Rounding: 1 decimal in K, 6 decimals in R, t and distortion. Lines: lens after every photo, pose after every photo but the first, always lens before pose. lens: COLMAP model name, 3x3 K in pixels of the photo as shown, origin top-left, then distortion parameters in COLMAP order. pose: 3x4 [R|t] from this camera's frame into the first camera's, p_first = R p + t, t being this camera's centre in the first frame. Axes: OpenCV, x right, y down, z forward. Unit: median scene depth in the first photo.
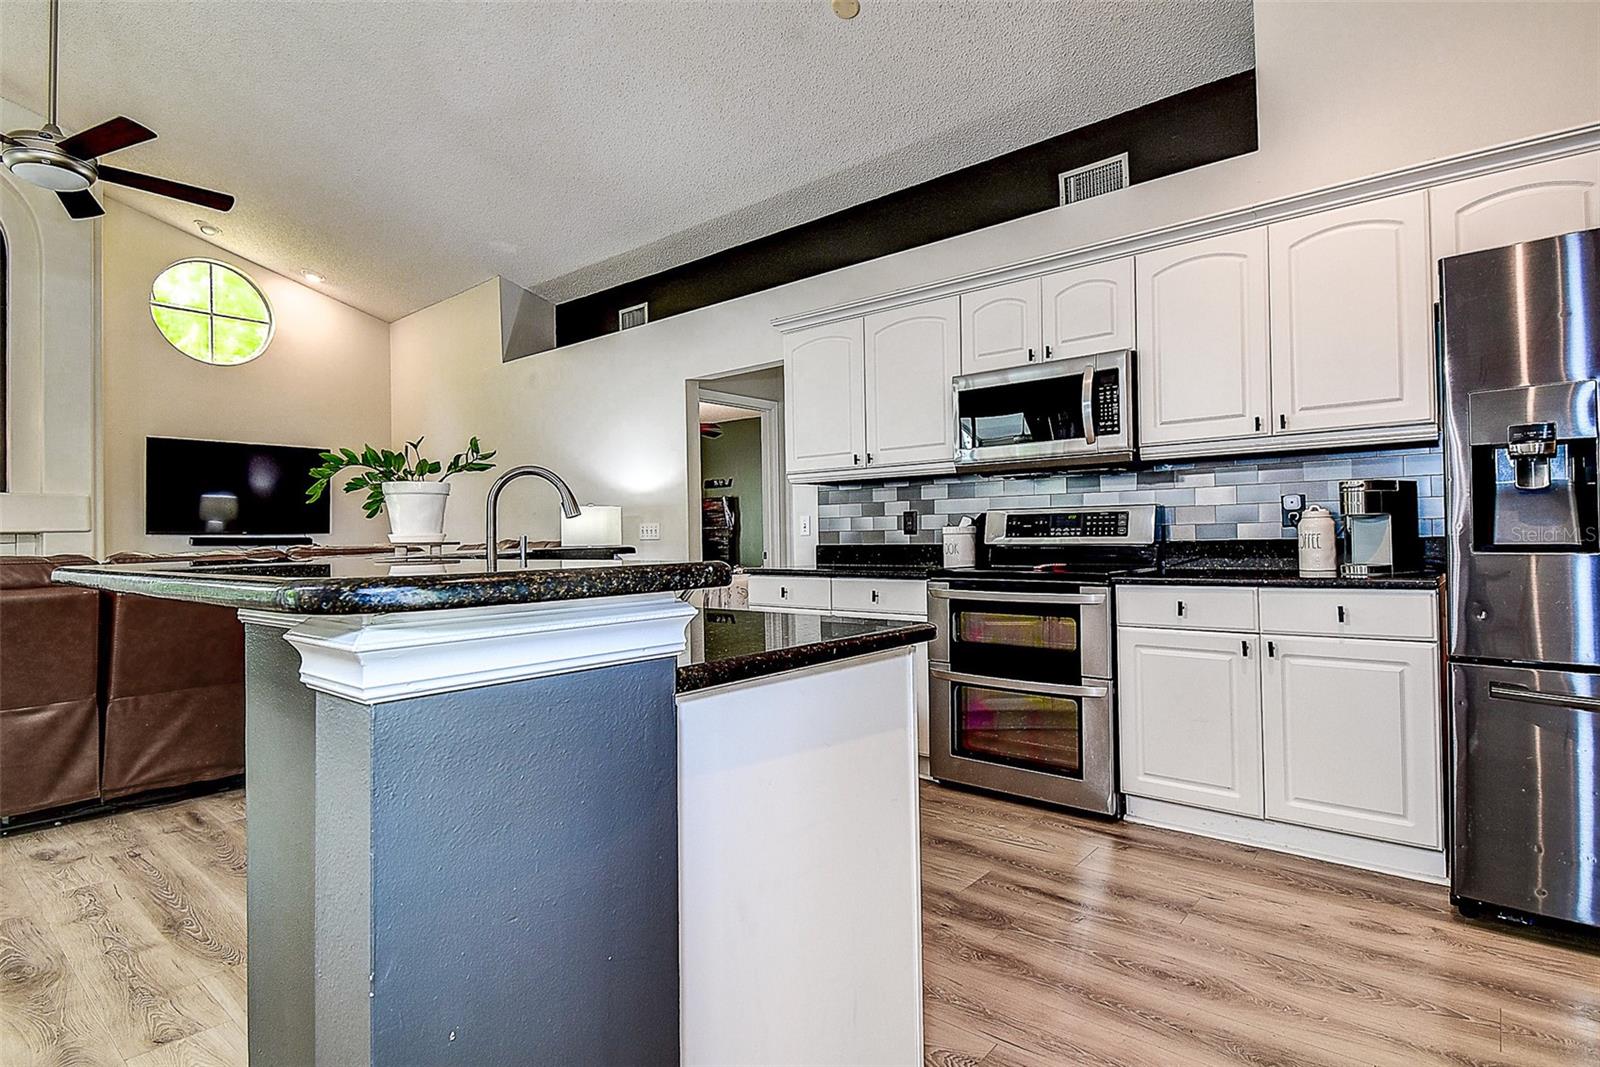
lens RADIAL K [[818.1, 0, 795.9], [0, 818.1, 537.2], [0, 0, 1]] dist [0.013265, -0.004764]
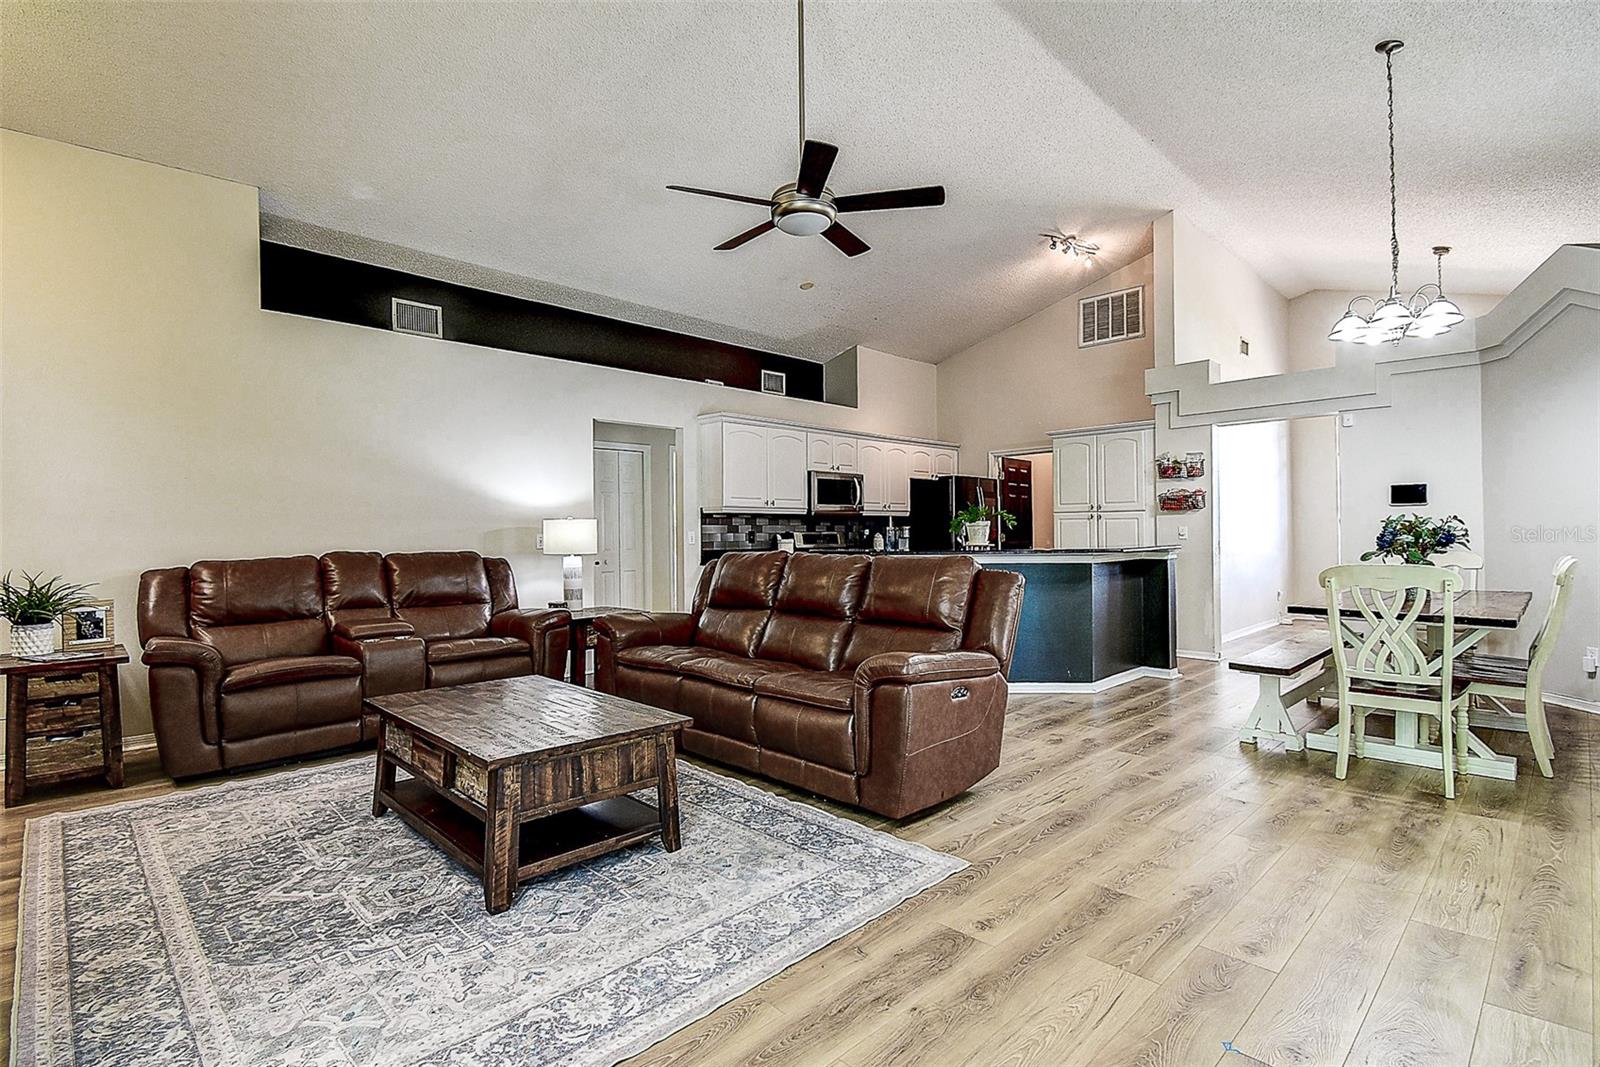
lens RADIAL K [[763.6, 0, 793.5], [0, 763.6, 533.1], [0, 0, 1]] dist [0.016658, -0.017679]
pose [[0.081487, 0.014011, 0.996576, -1.883956], [0.008761, 0.999852, -0.014774, -0.000580], [-0.996636, 0.009935, 0.081352, 0.913184]]
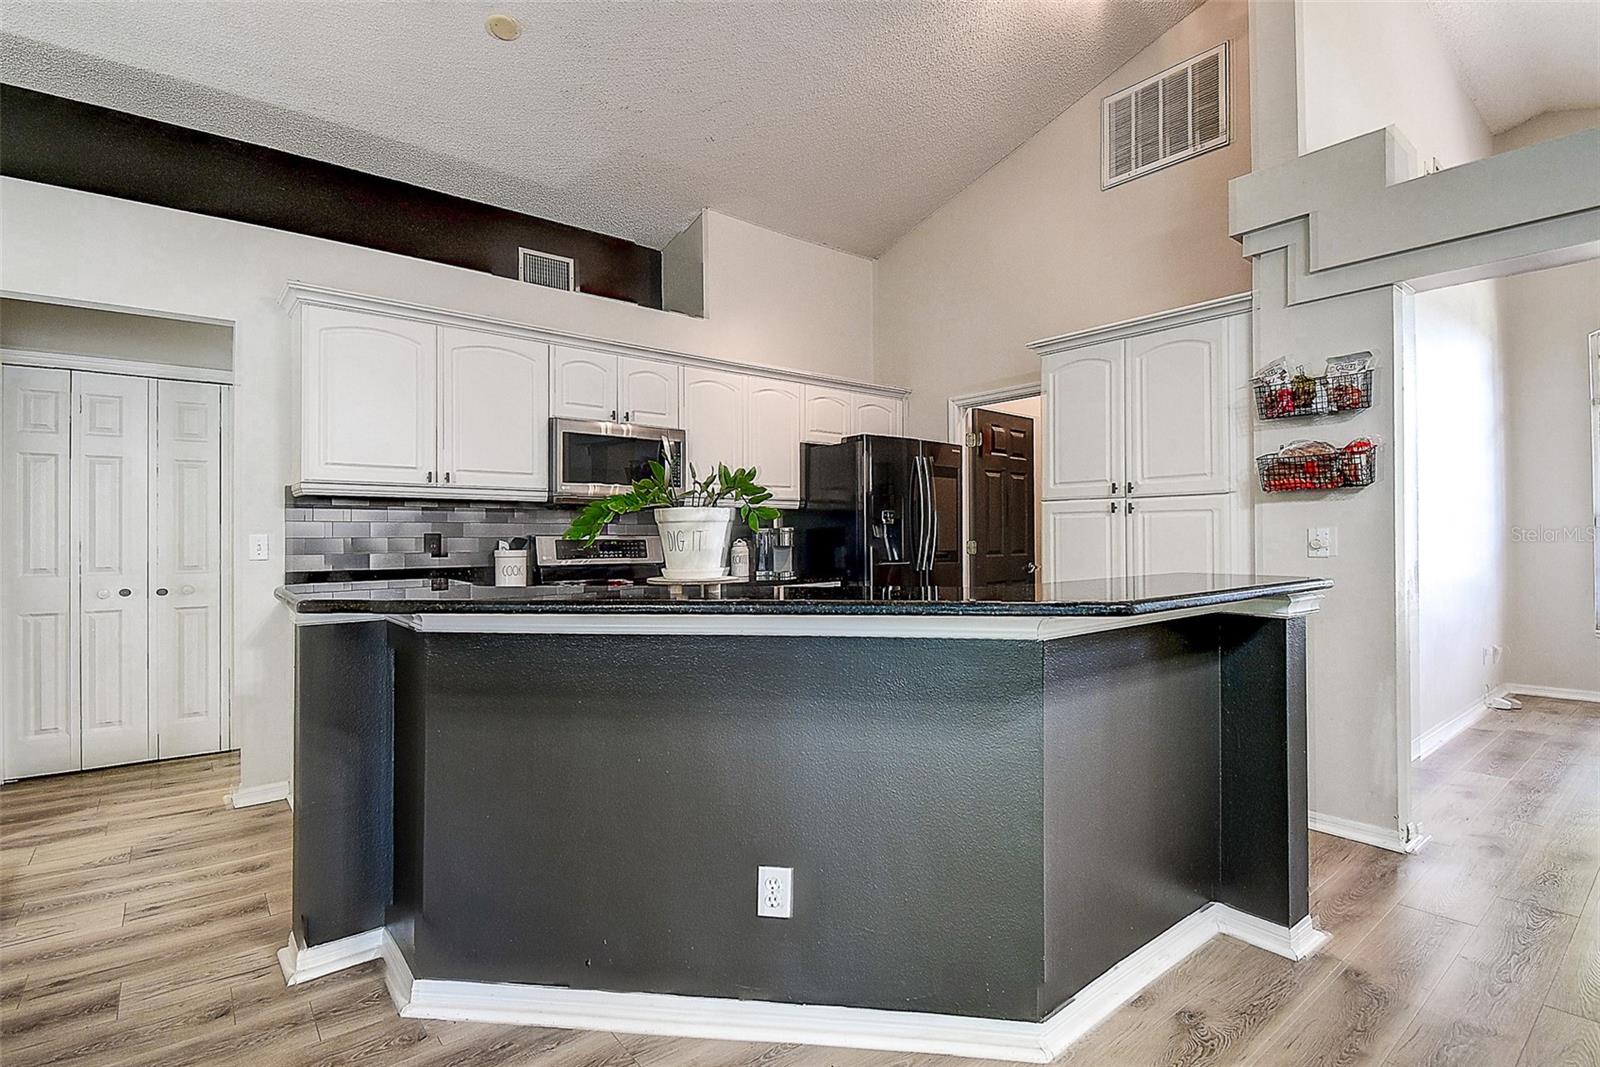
lens RADIAL K [[763.6, 0, 797.5], [0, 763.6, 537.7], [0, 0, 1]] dist [0.016658, -0.017679]
pose [[0.169812, 0.012021, 0.985403, -0.802512], [0.002573, 0.999917, -0.012642, -0.016880], [-0.985473, 0.004683, 0.169767, 0.510886]]
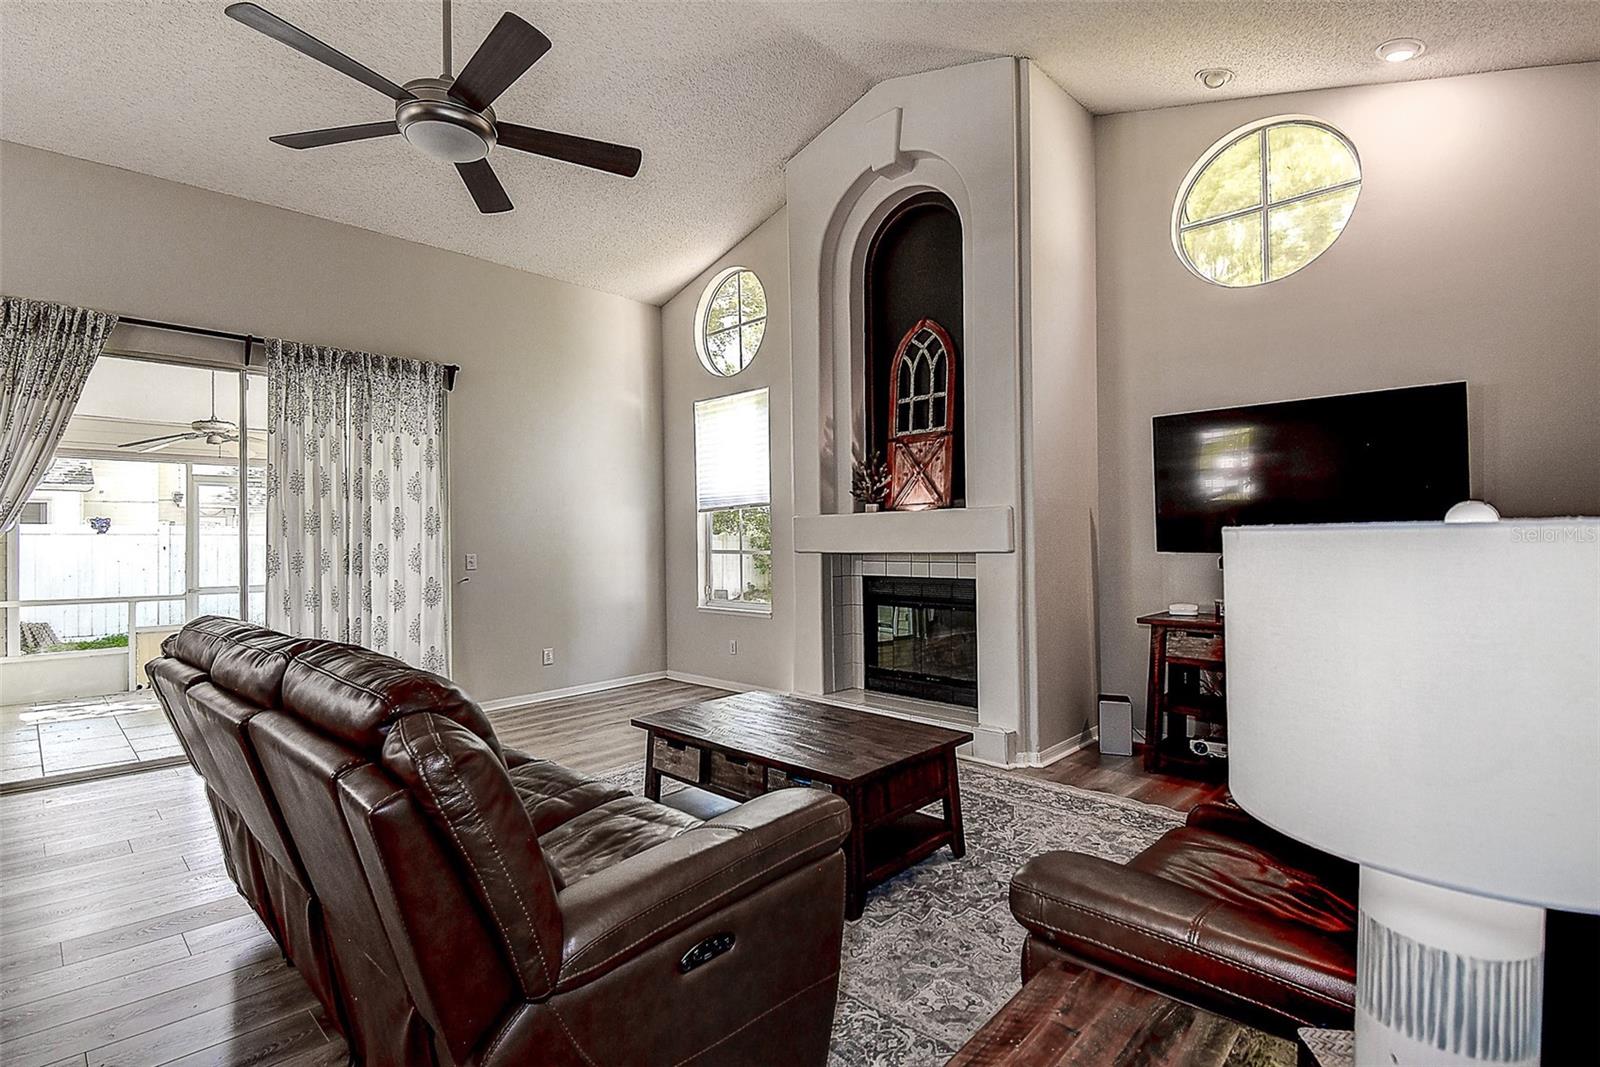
lens RADIAL K [[763.6, 0, 782.6], [0, 763.6, 534.5], [0, 0, 1]] dist [0.016658, -0.017679]
pose [[-0.078345, 0.009514, -0.996881, -0.163984], [0.015033, 0.999852, 0.008361, -0.053115], [0.996813, -0.014331, -0.078477, 1.308097]]
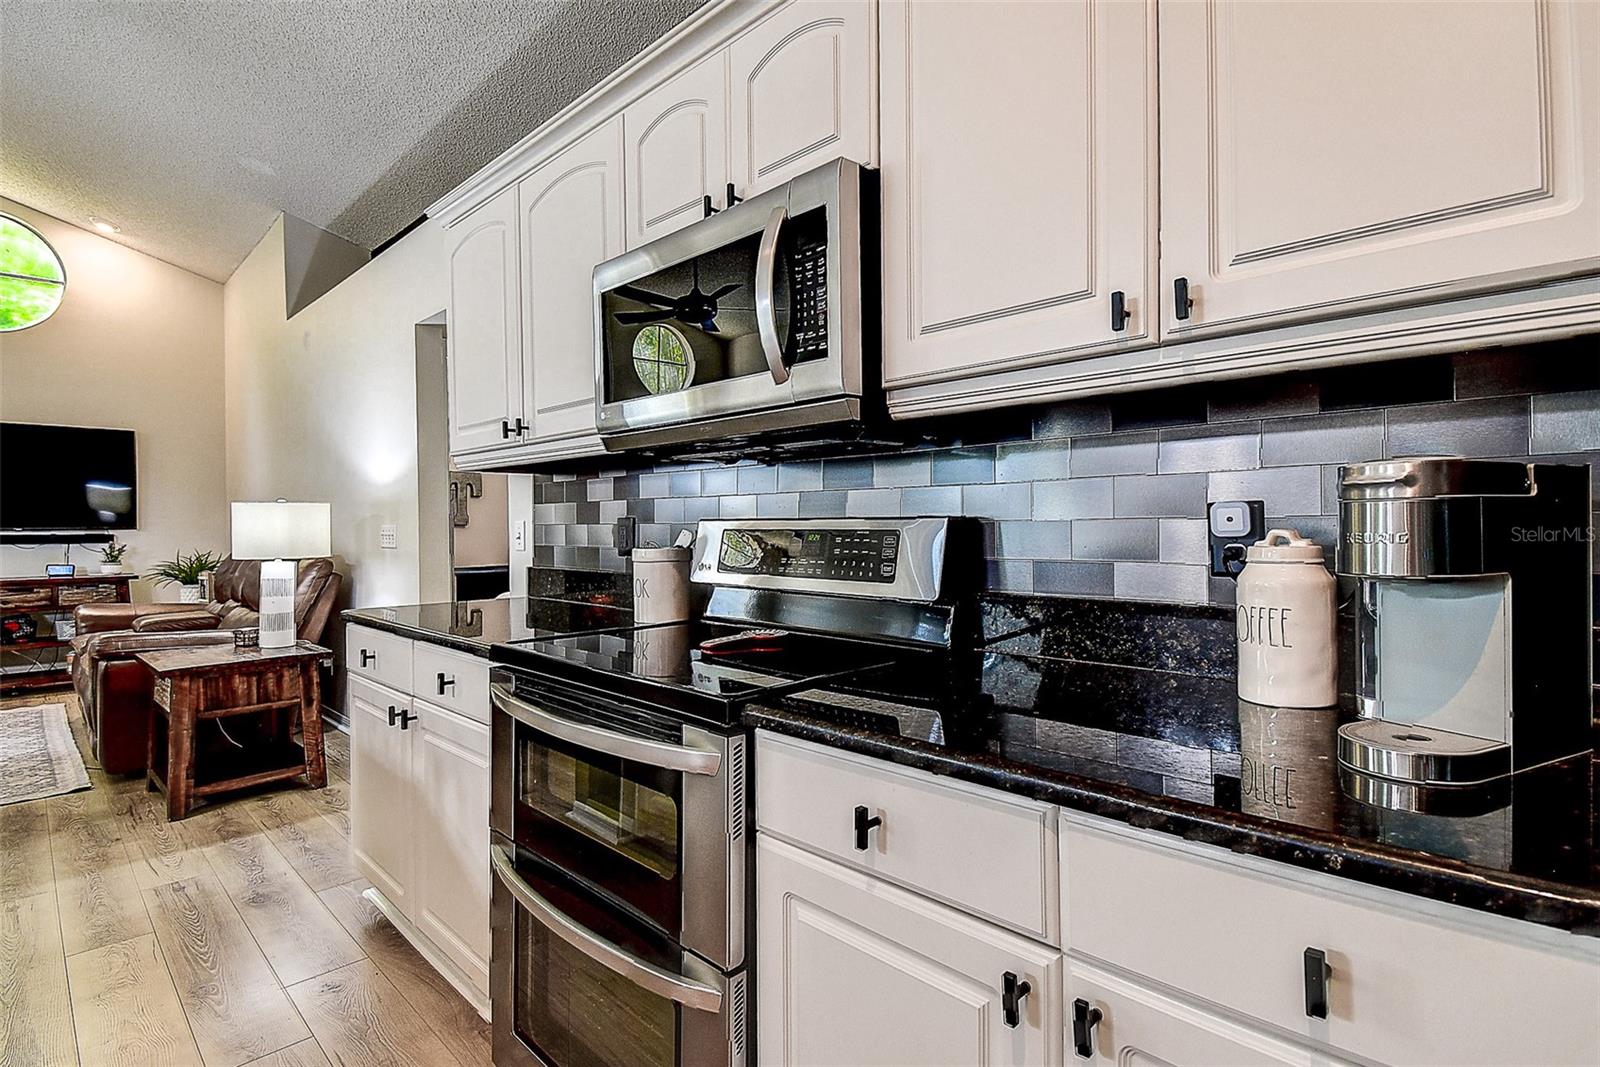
lens RADIAL K [[763.6, 0, 800.8], [0, 763.6, 530.4], [0, 0, 1]] dist [0.016658, -0.017679]
pose [[0.997530, 0.007141, -0.069879, 0.367319], [-0.006407, 0.999922, 0.010727, -0.034503], [0.069950, -0.010252, 0.997498, 0.533132]]
